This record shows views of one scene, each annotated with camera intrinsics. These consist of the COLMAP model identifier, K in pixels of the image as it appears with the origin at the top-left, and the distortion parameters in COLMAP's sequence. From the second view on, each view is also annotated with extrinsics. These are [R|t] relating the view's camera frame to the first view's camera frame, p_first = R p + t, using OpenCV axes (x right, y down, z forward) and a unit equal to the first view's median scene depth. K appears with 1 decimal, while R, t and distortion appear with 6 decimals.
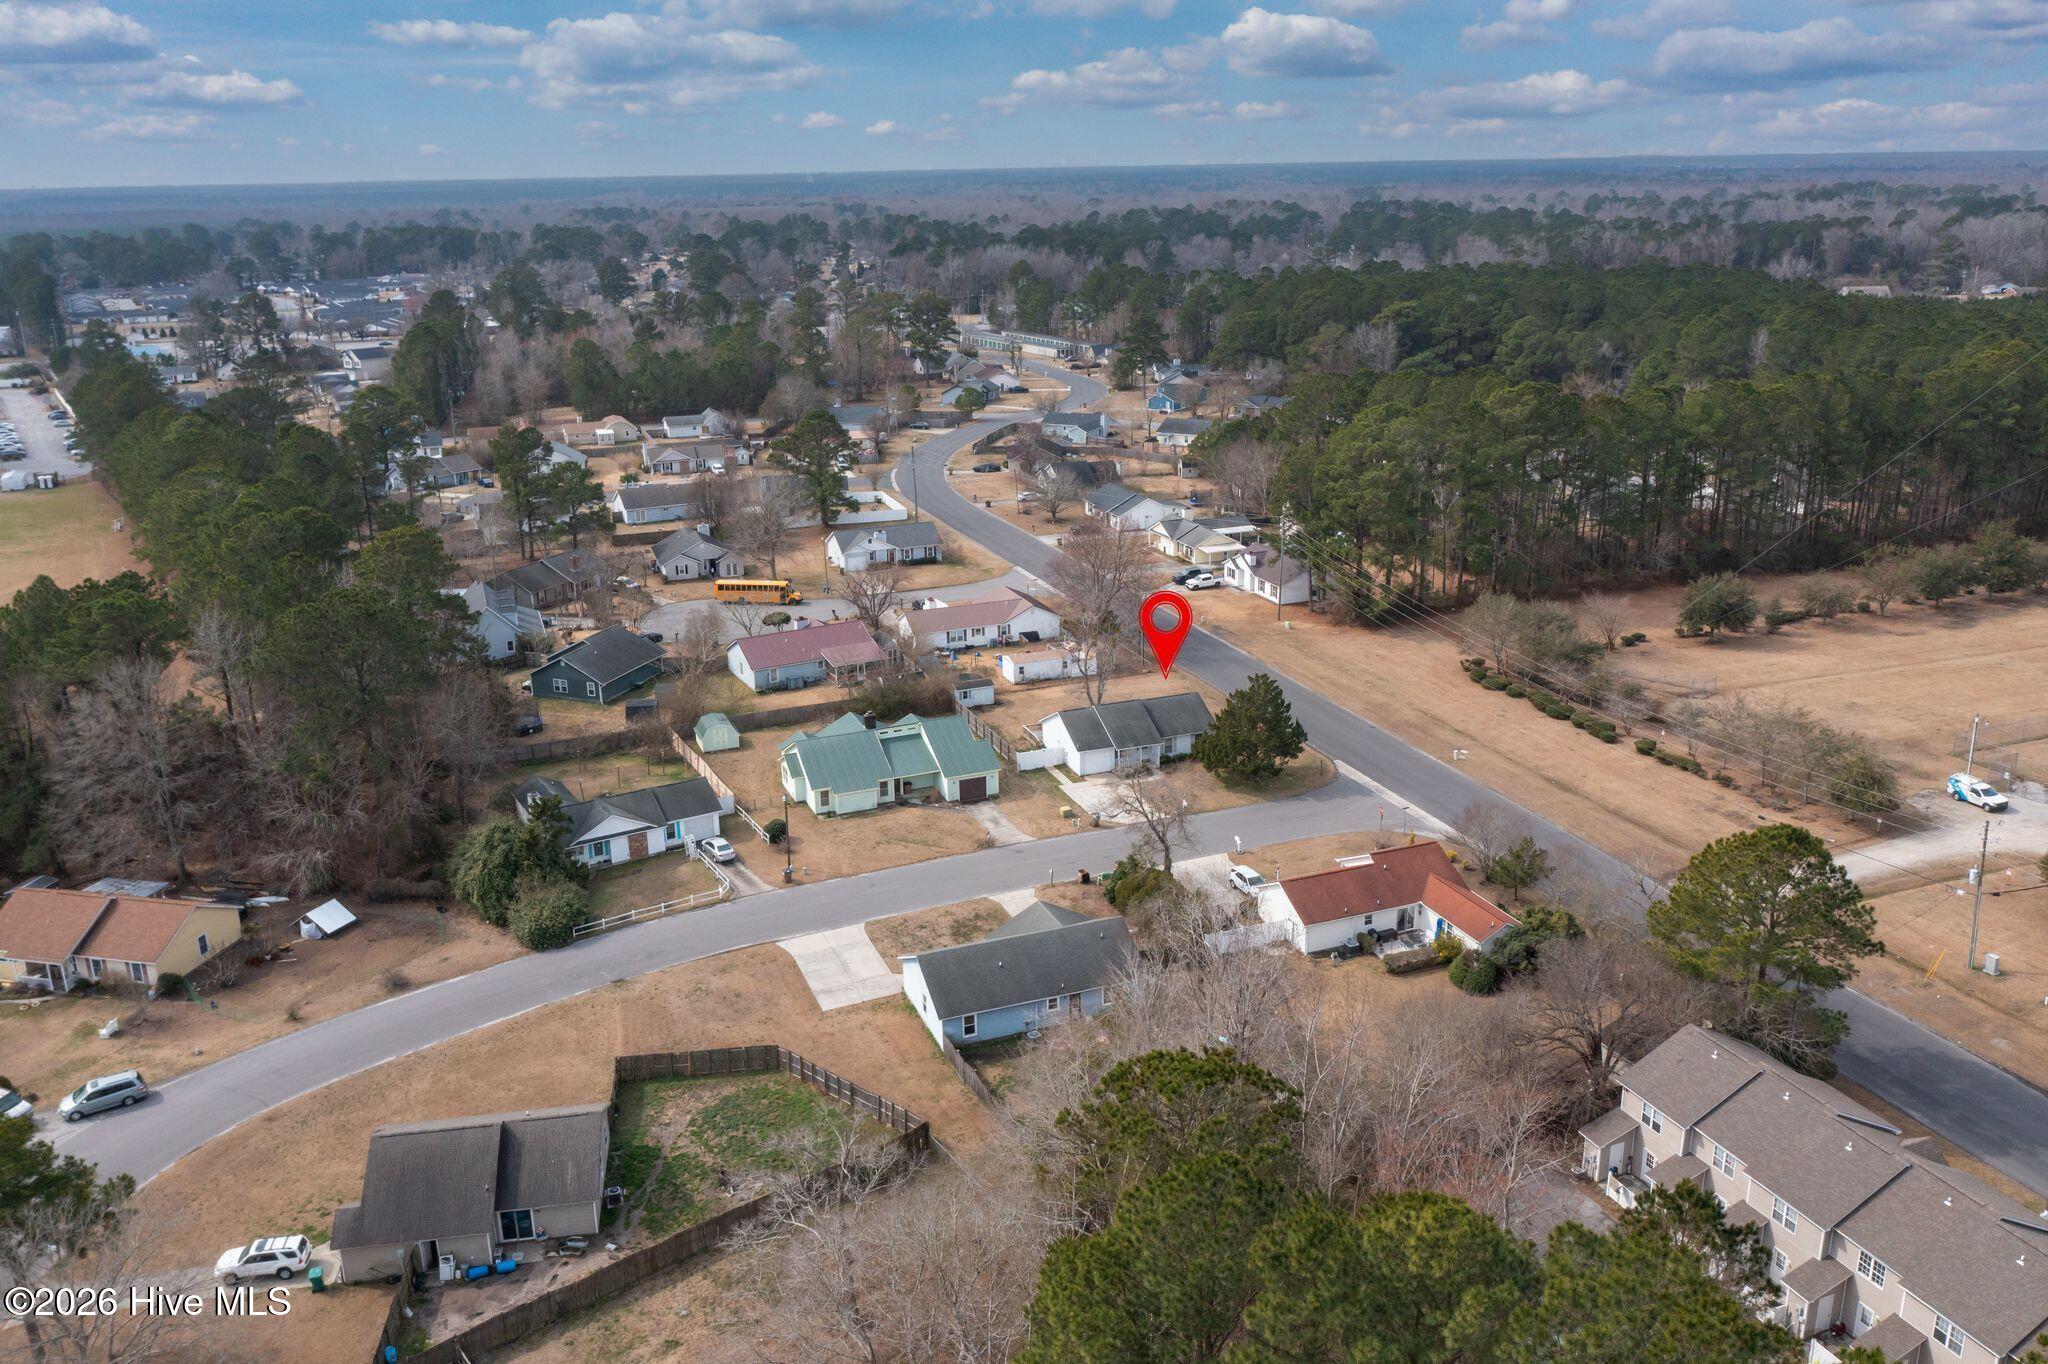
lens RADIAL K [[1629.1, 0, 983.8], [0, 1629.1, 692.2], [0, 0, 1]] dist [-0.047189, 0.001594]
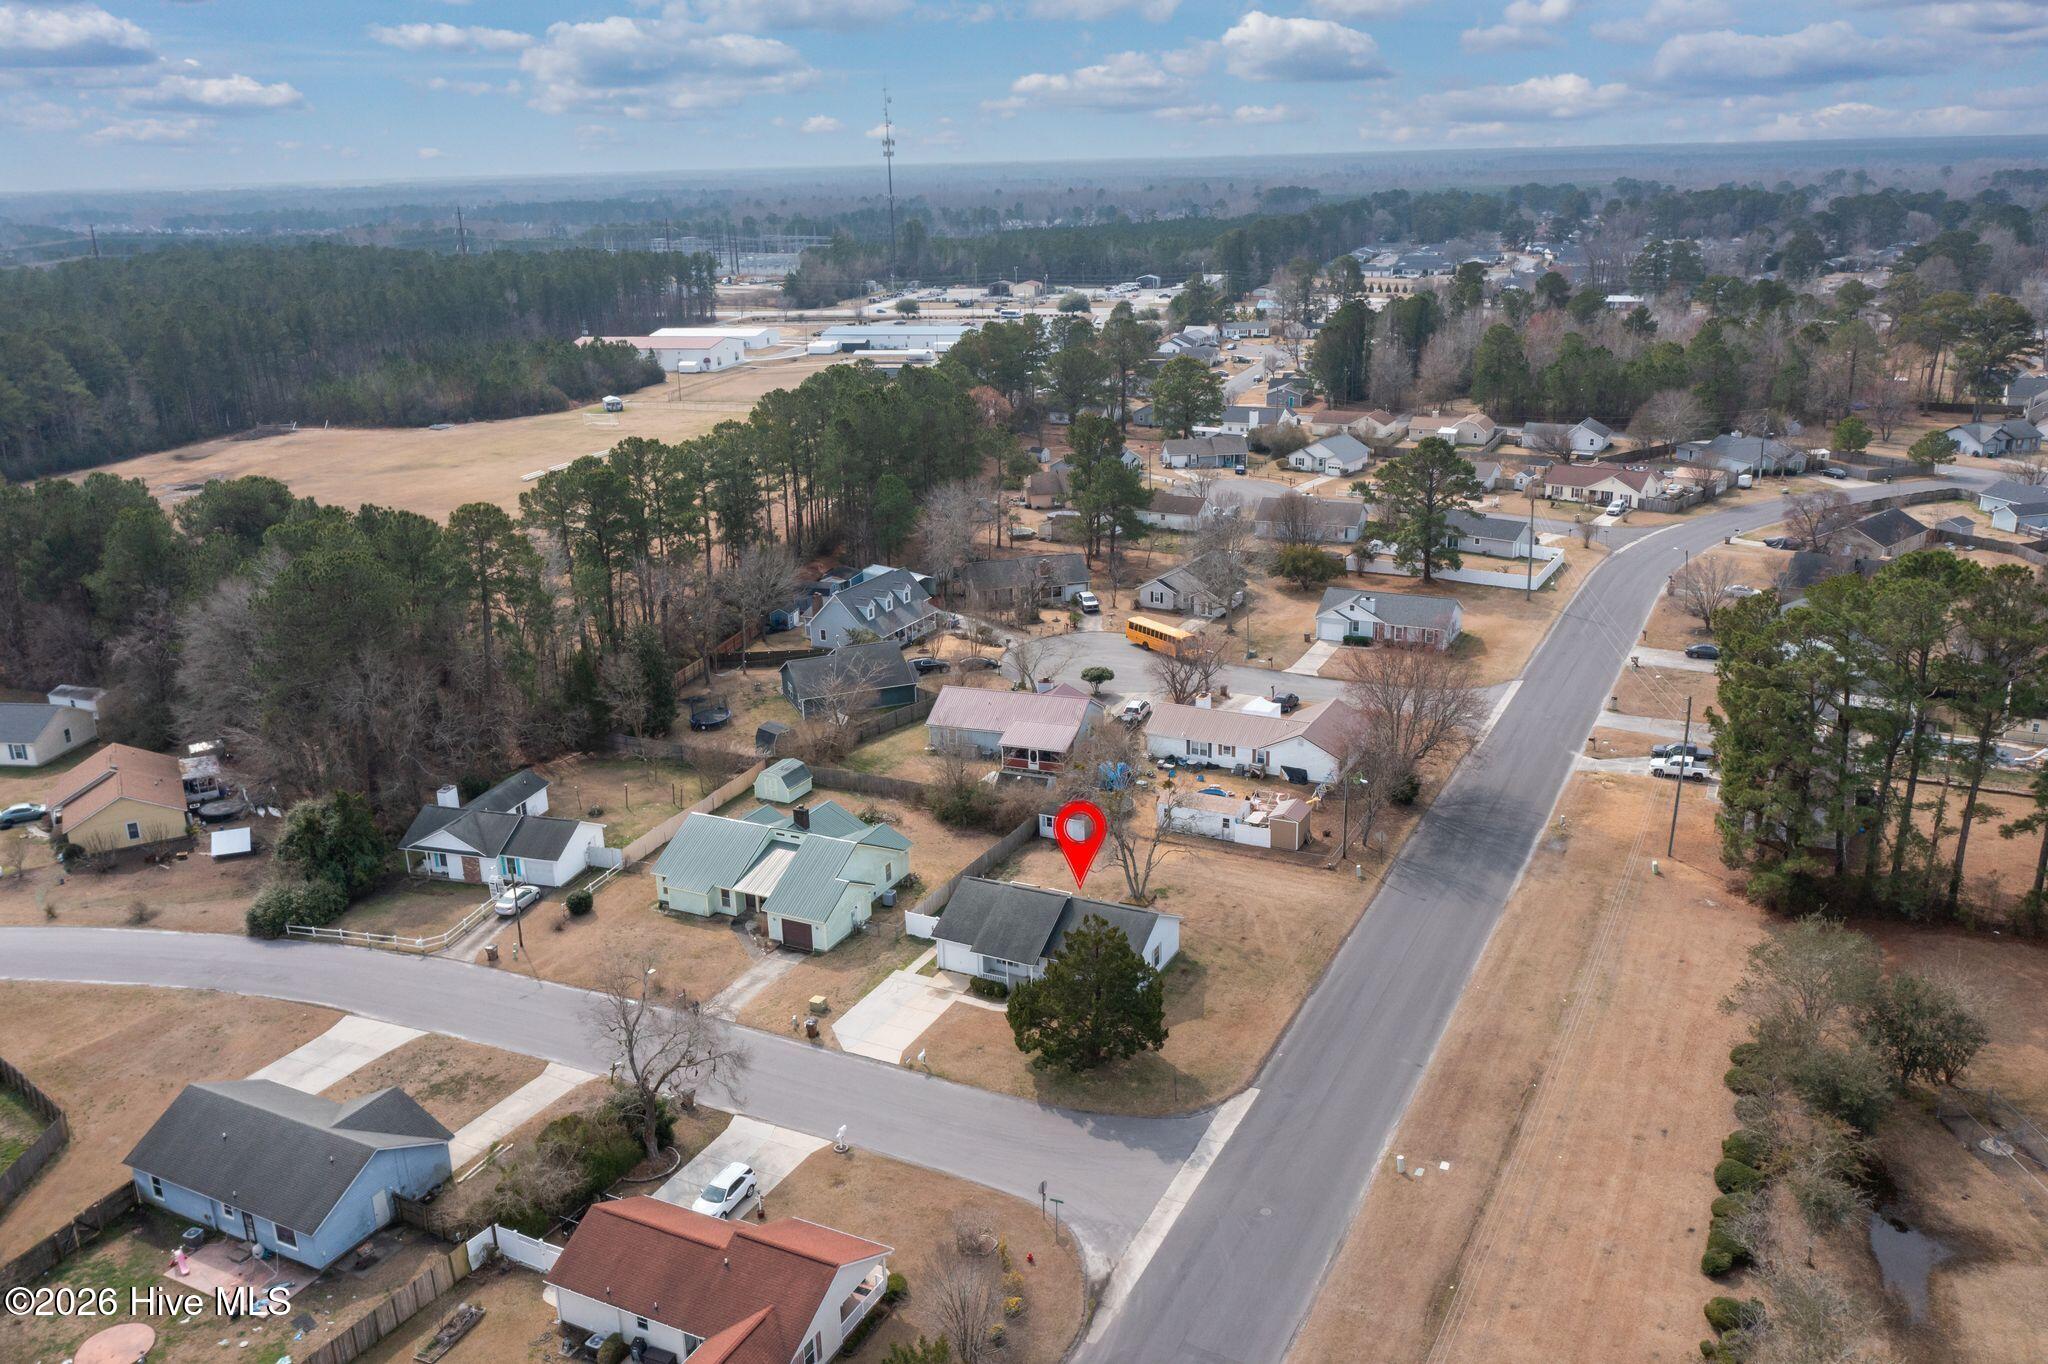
lens RADIAL K [[1629.1, 0, 983.8], [0, 1629.1, 692.2], [0, 0, 1]] dist [-0.047189, 0.001594]
pose [[0.670942, 0.229603, -0.705067, 0.563016], [-0.211936, 0.970567, 0.114385, -0.158234], [0.710577, 0.072683, 0.699855, 0.492481]]
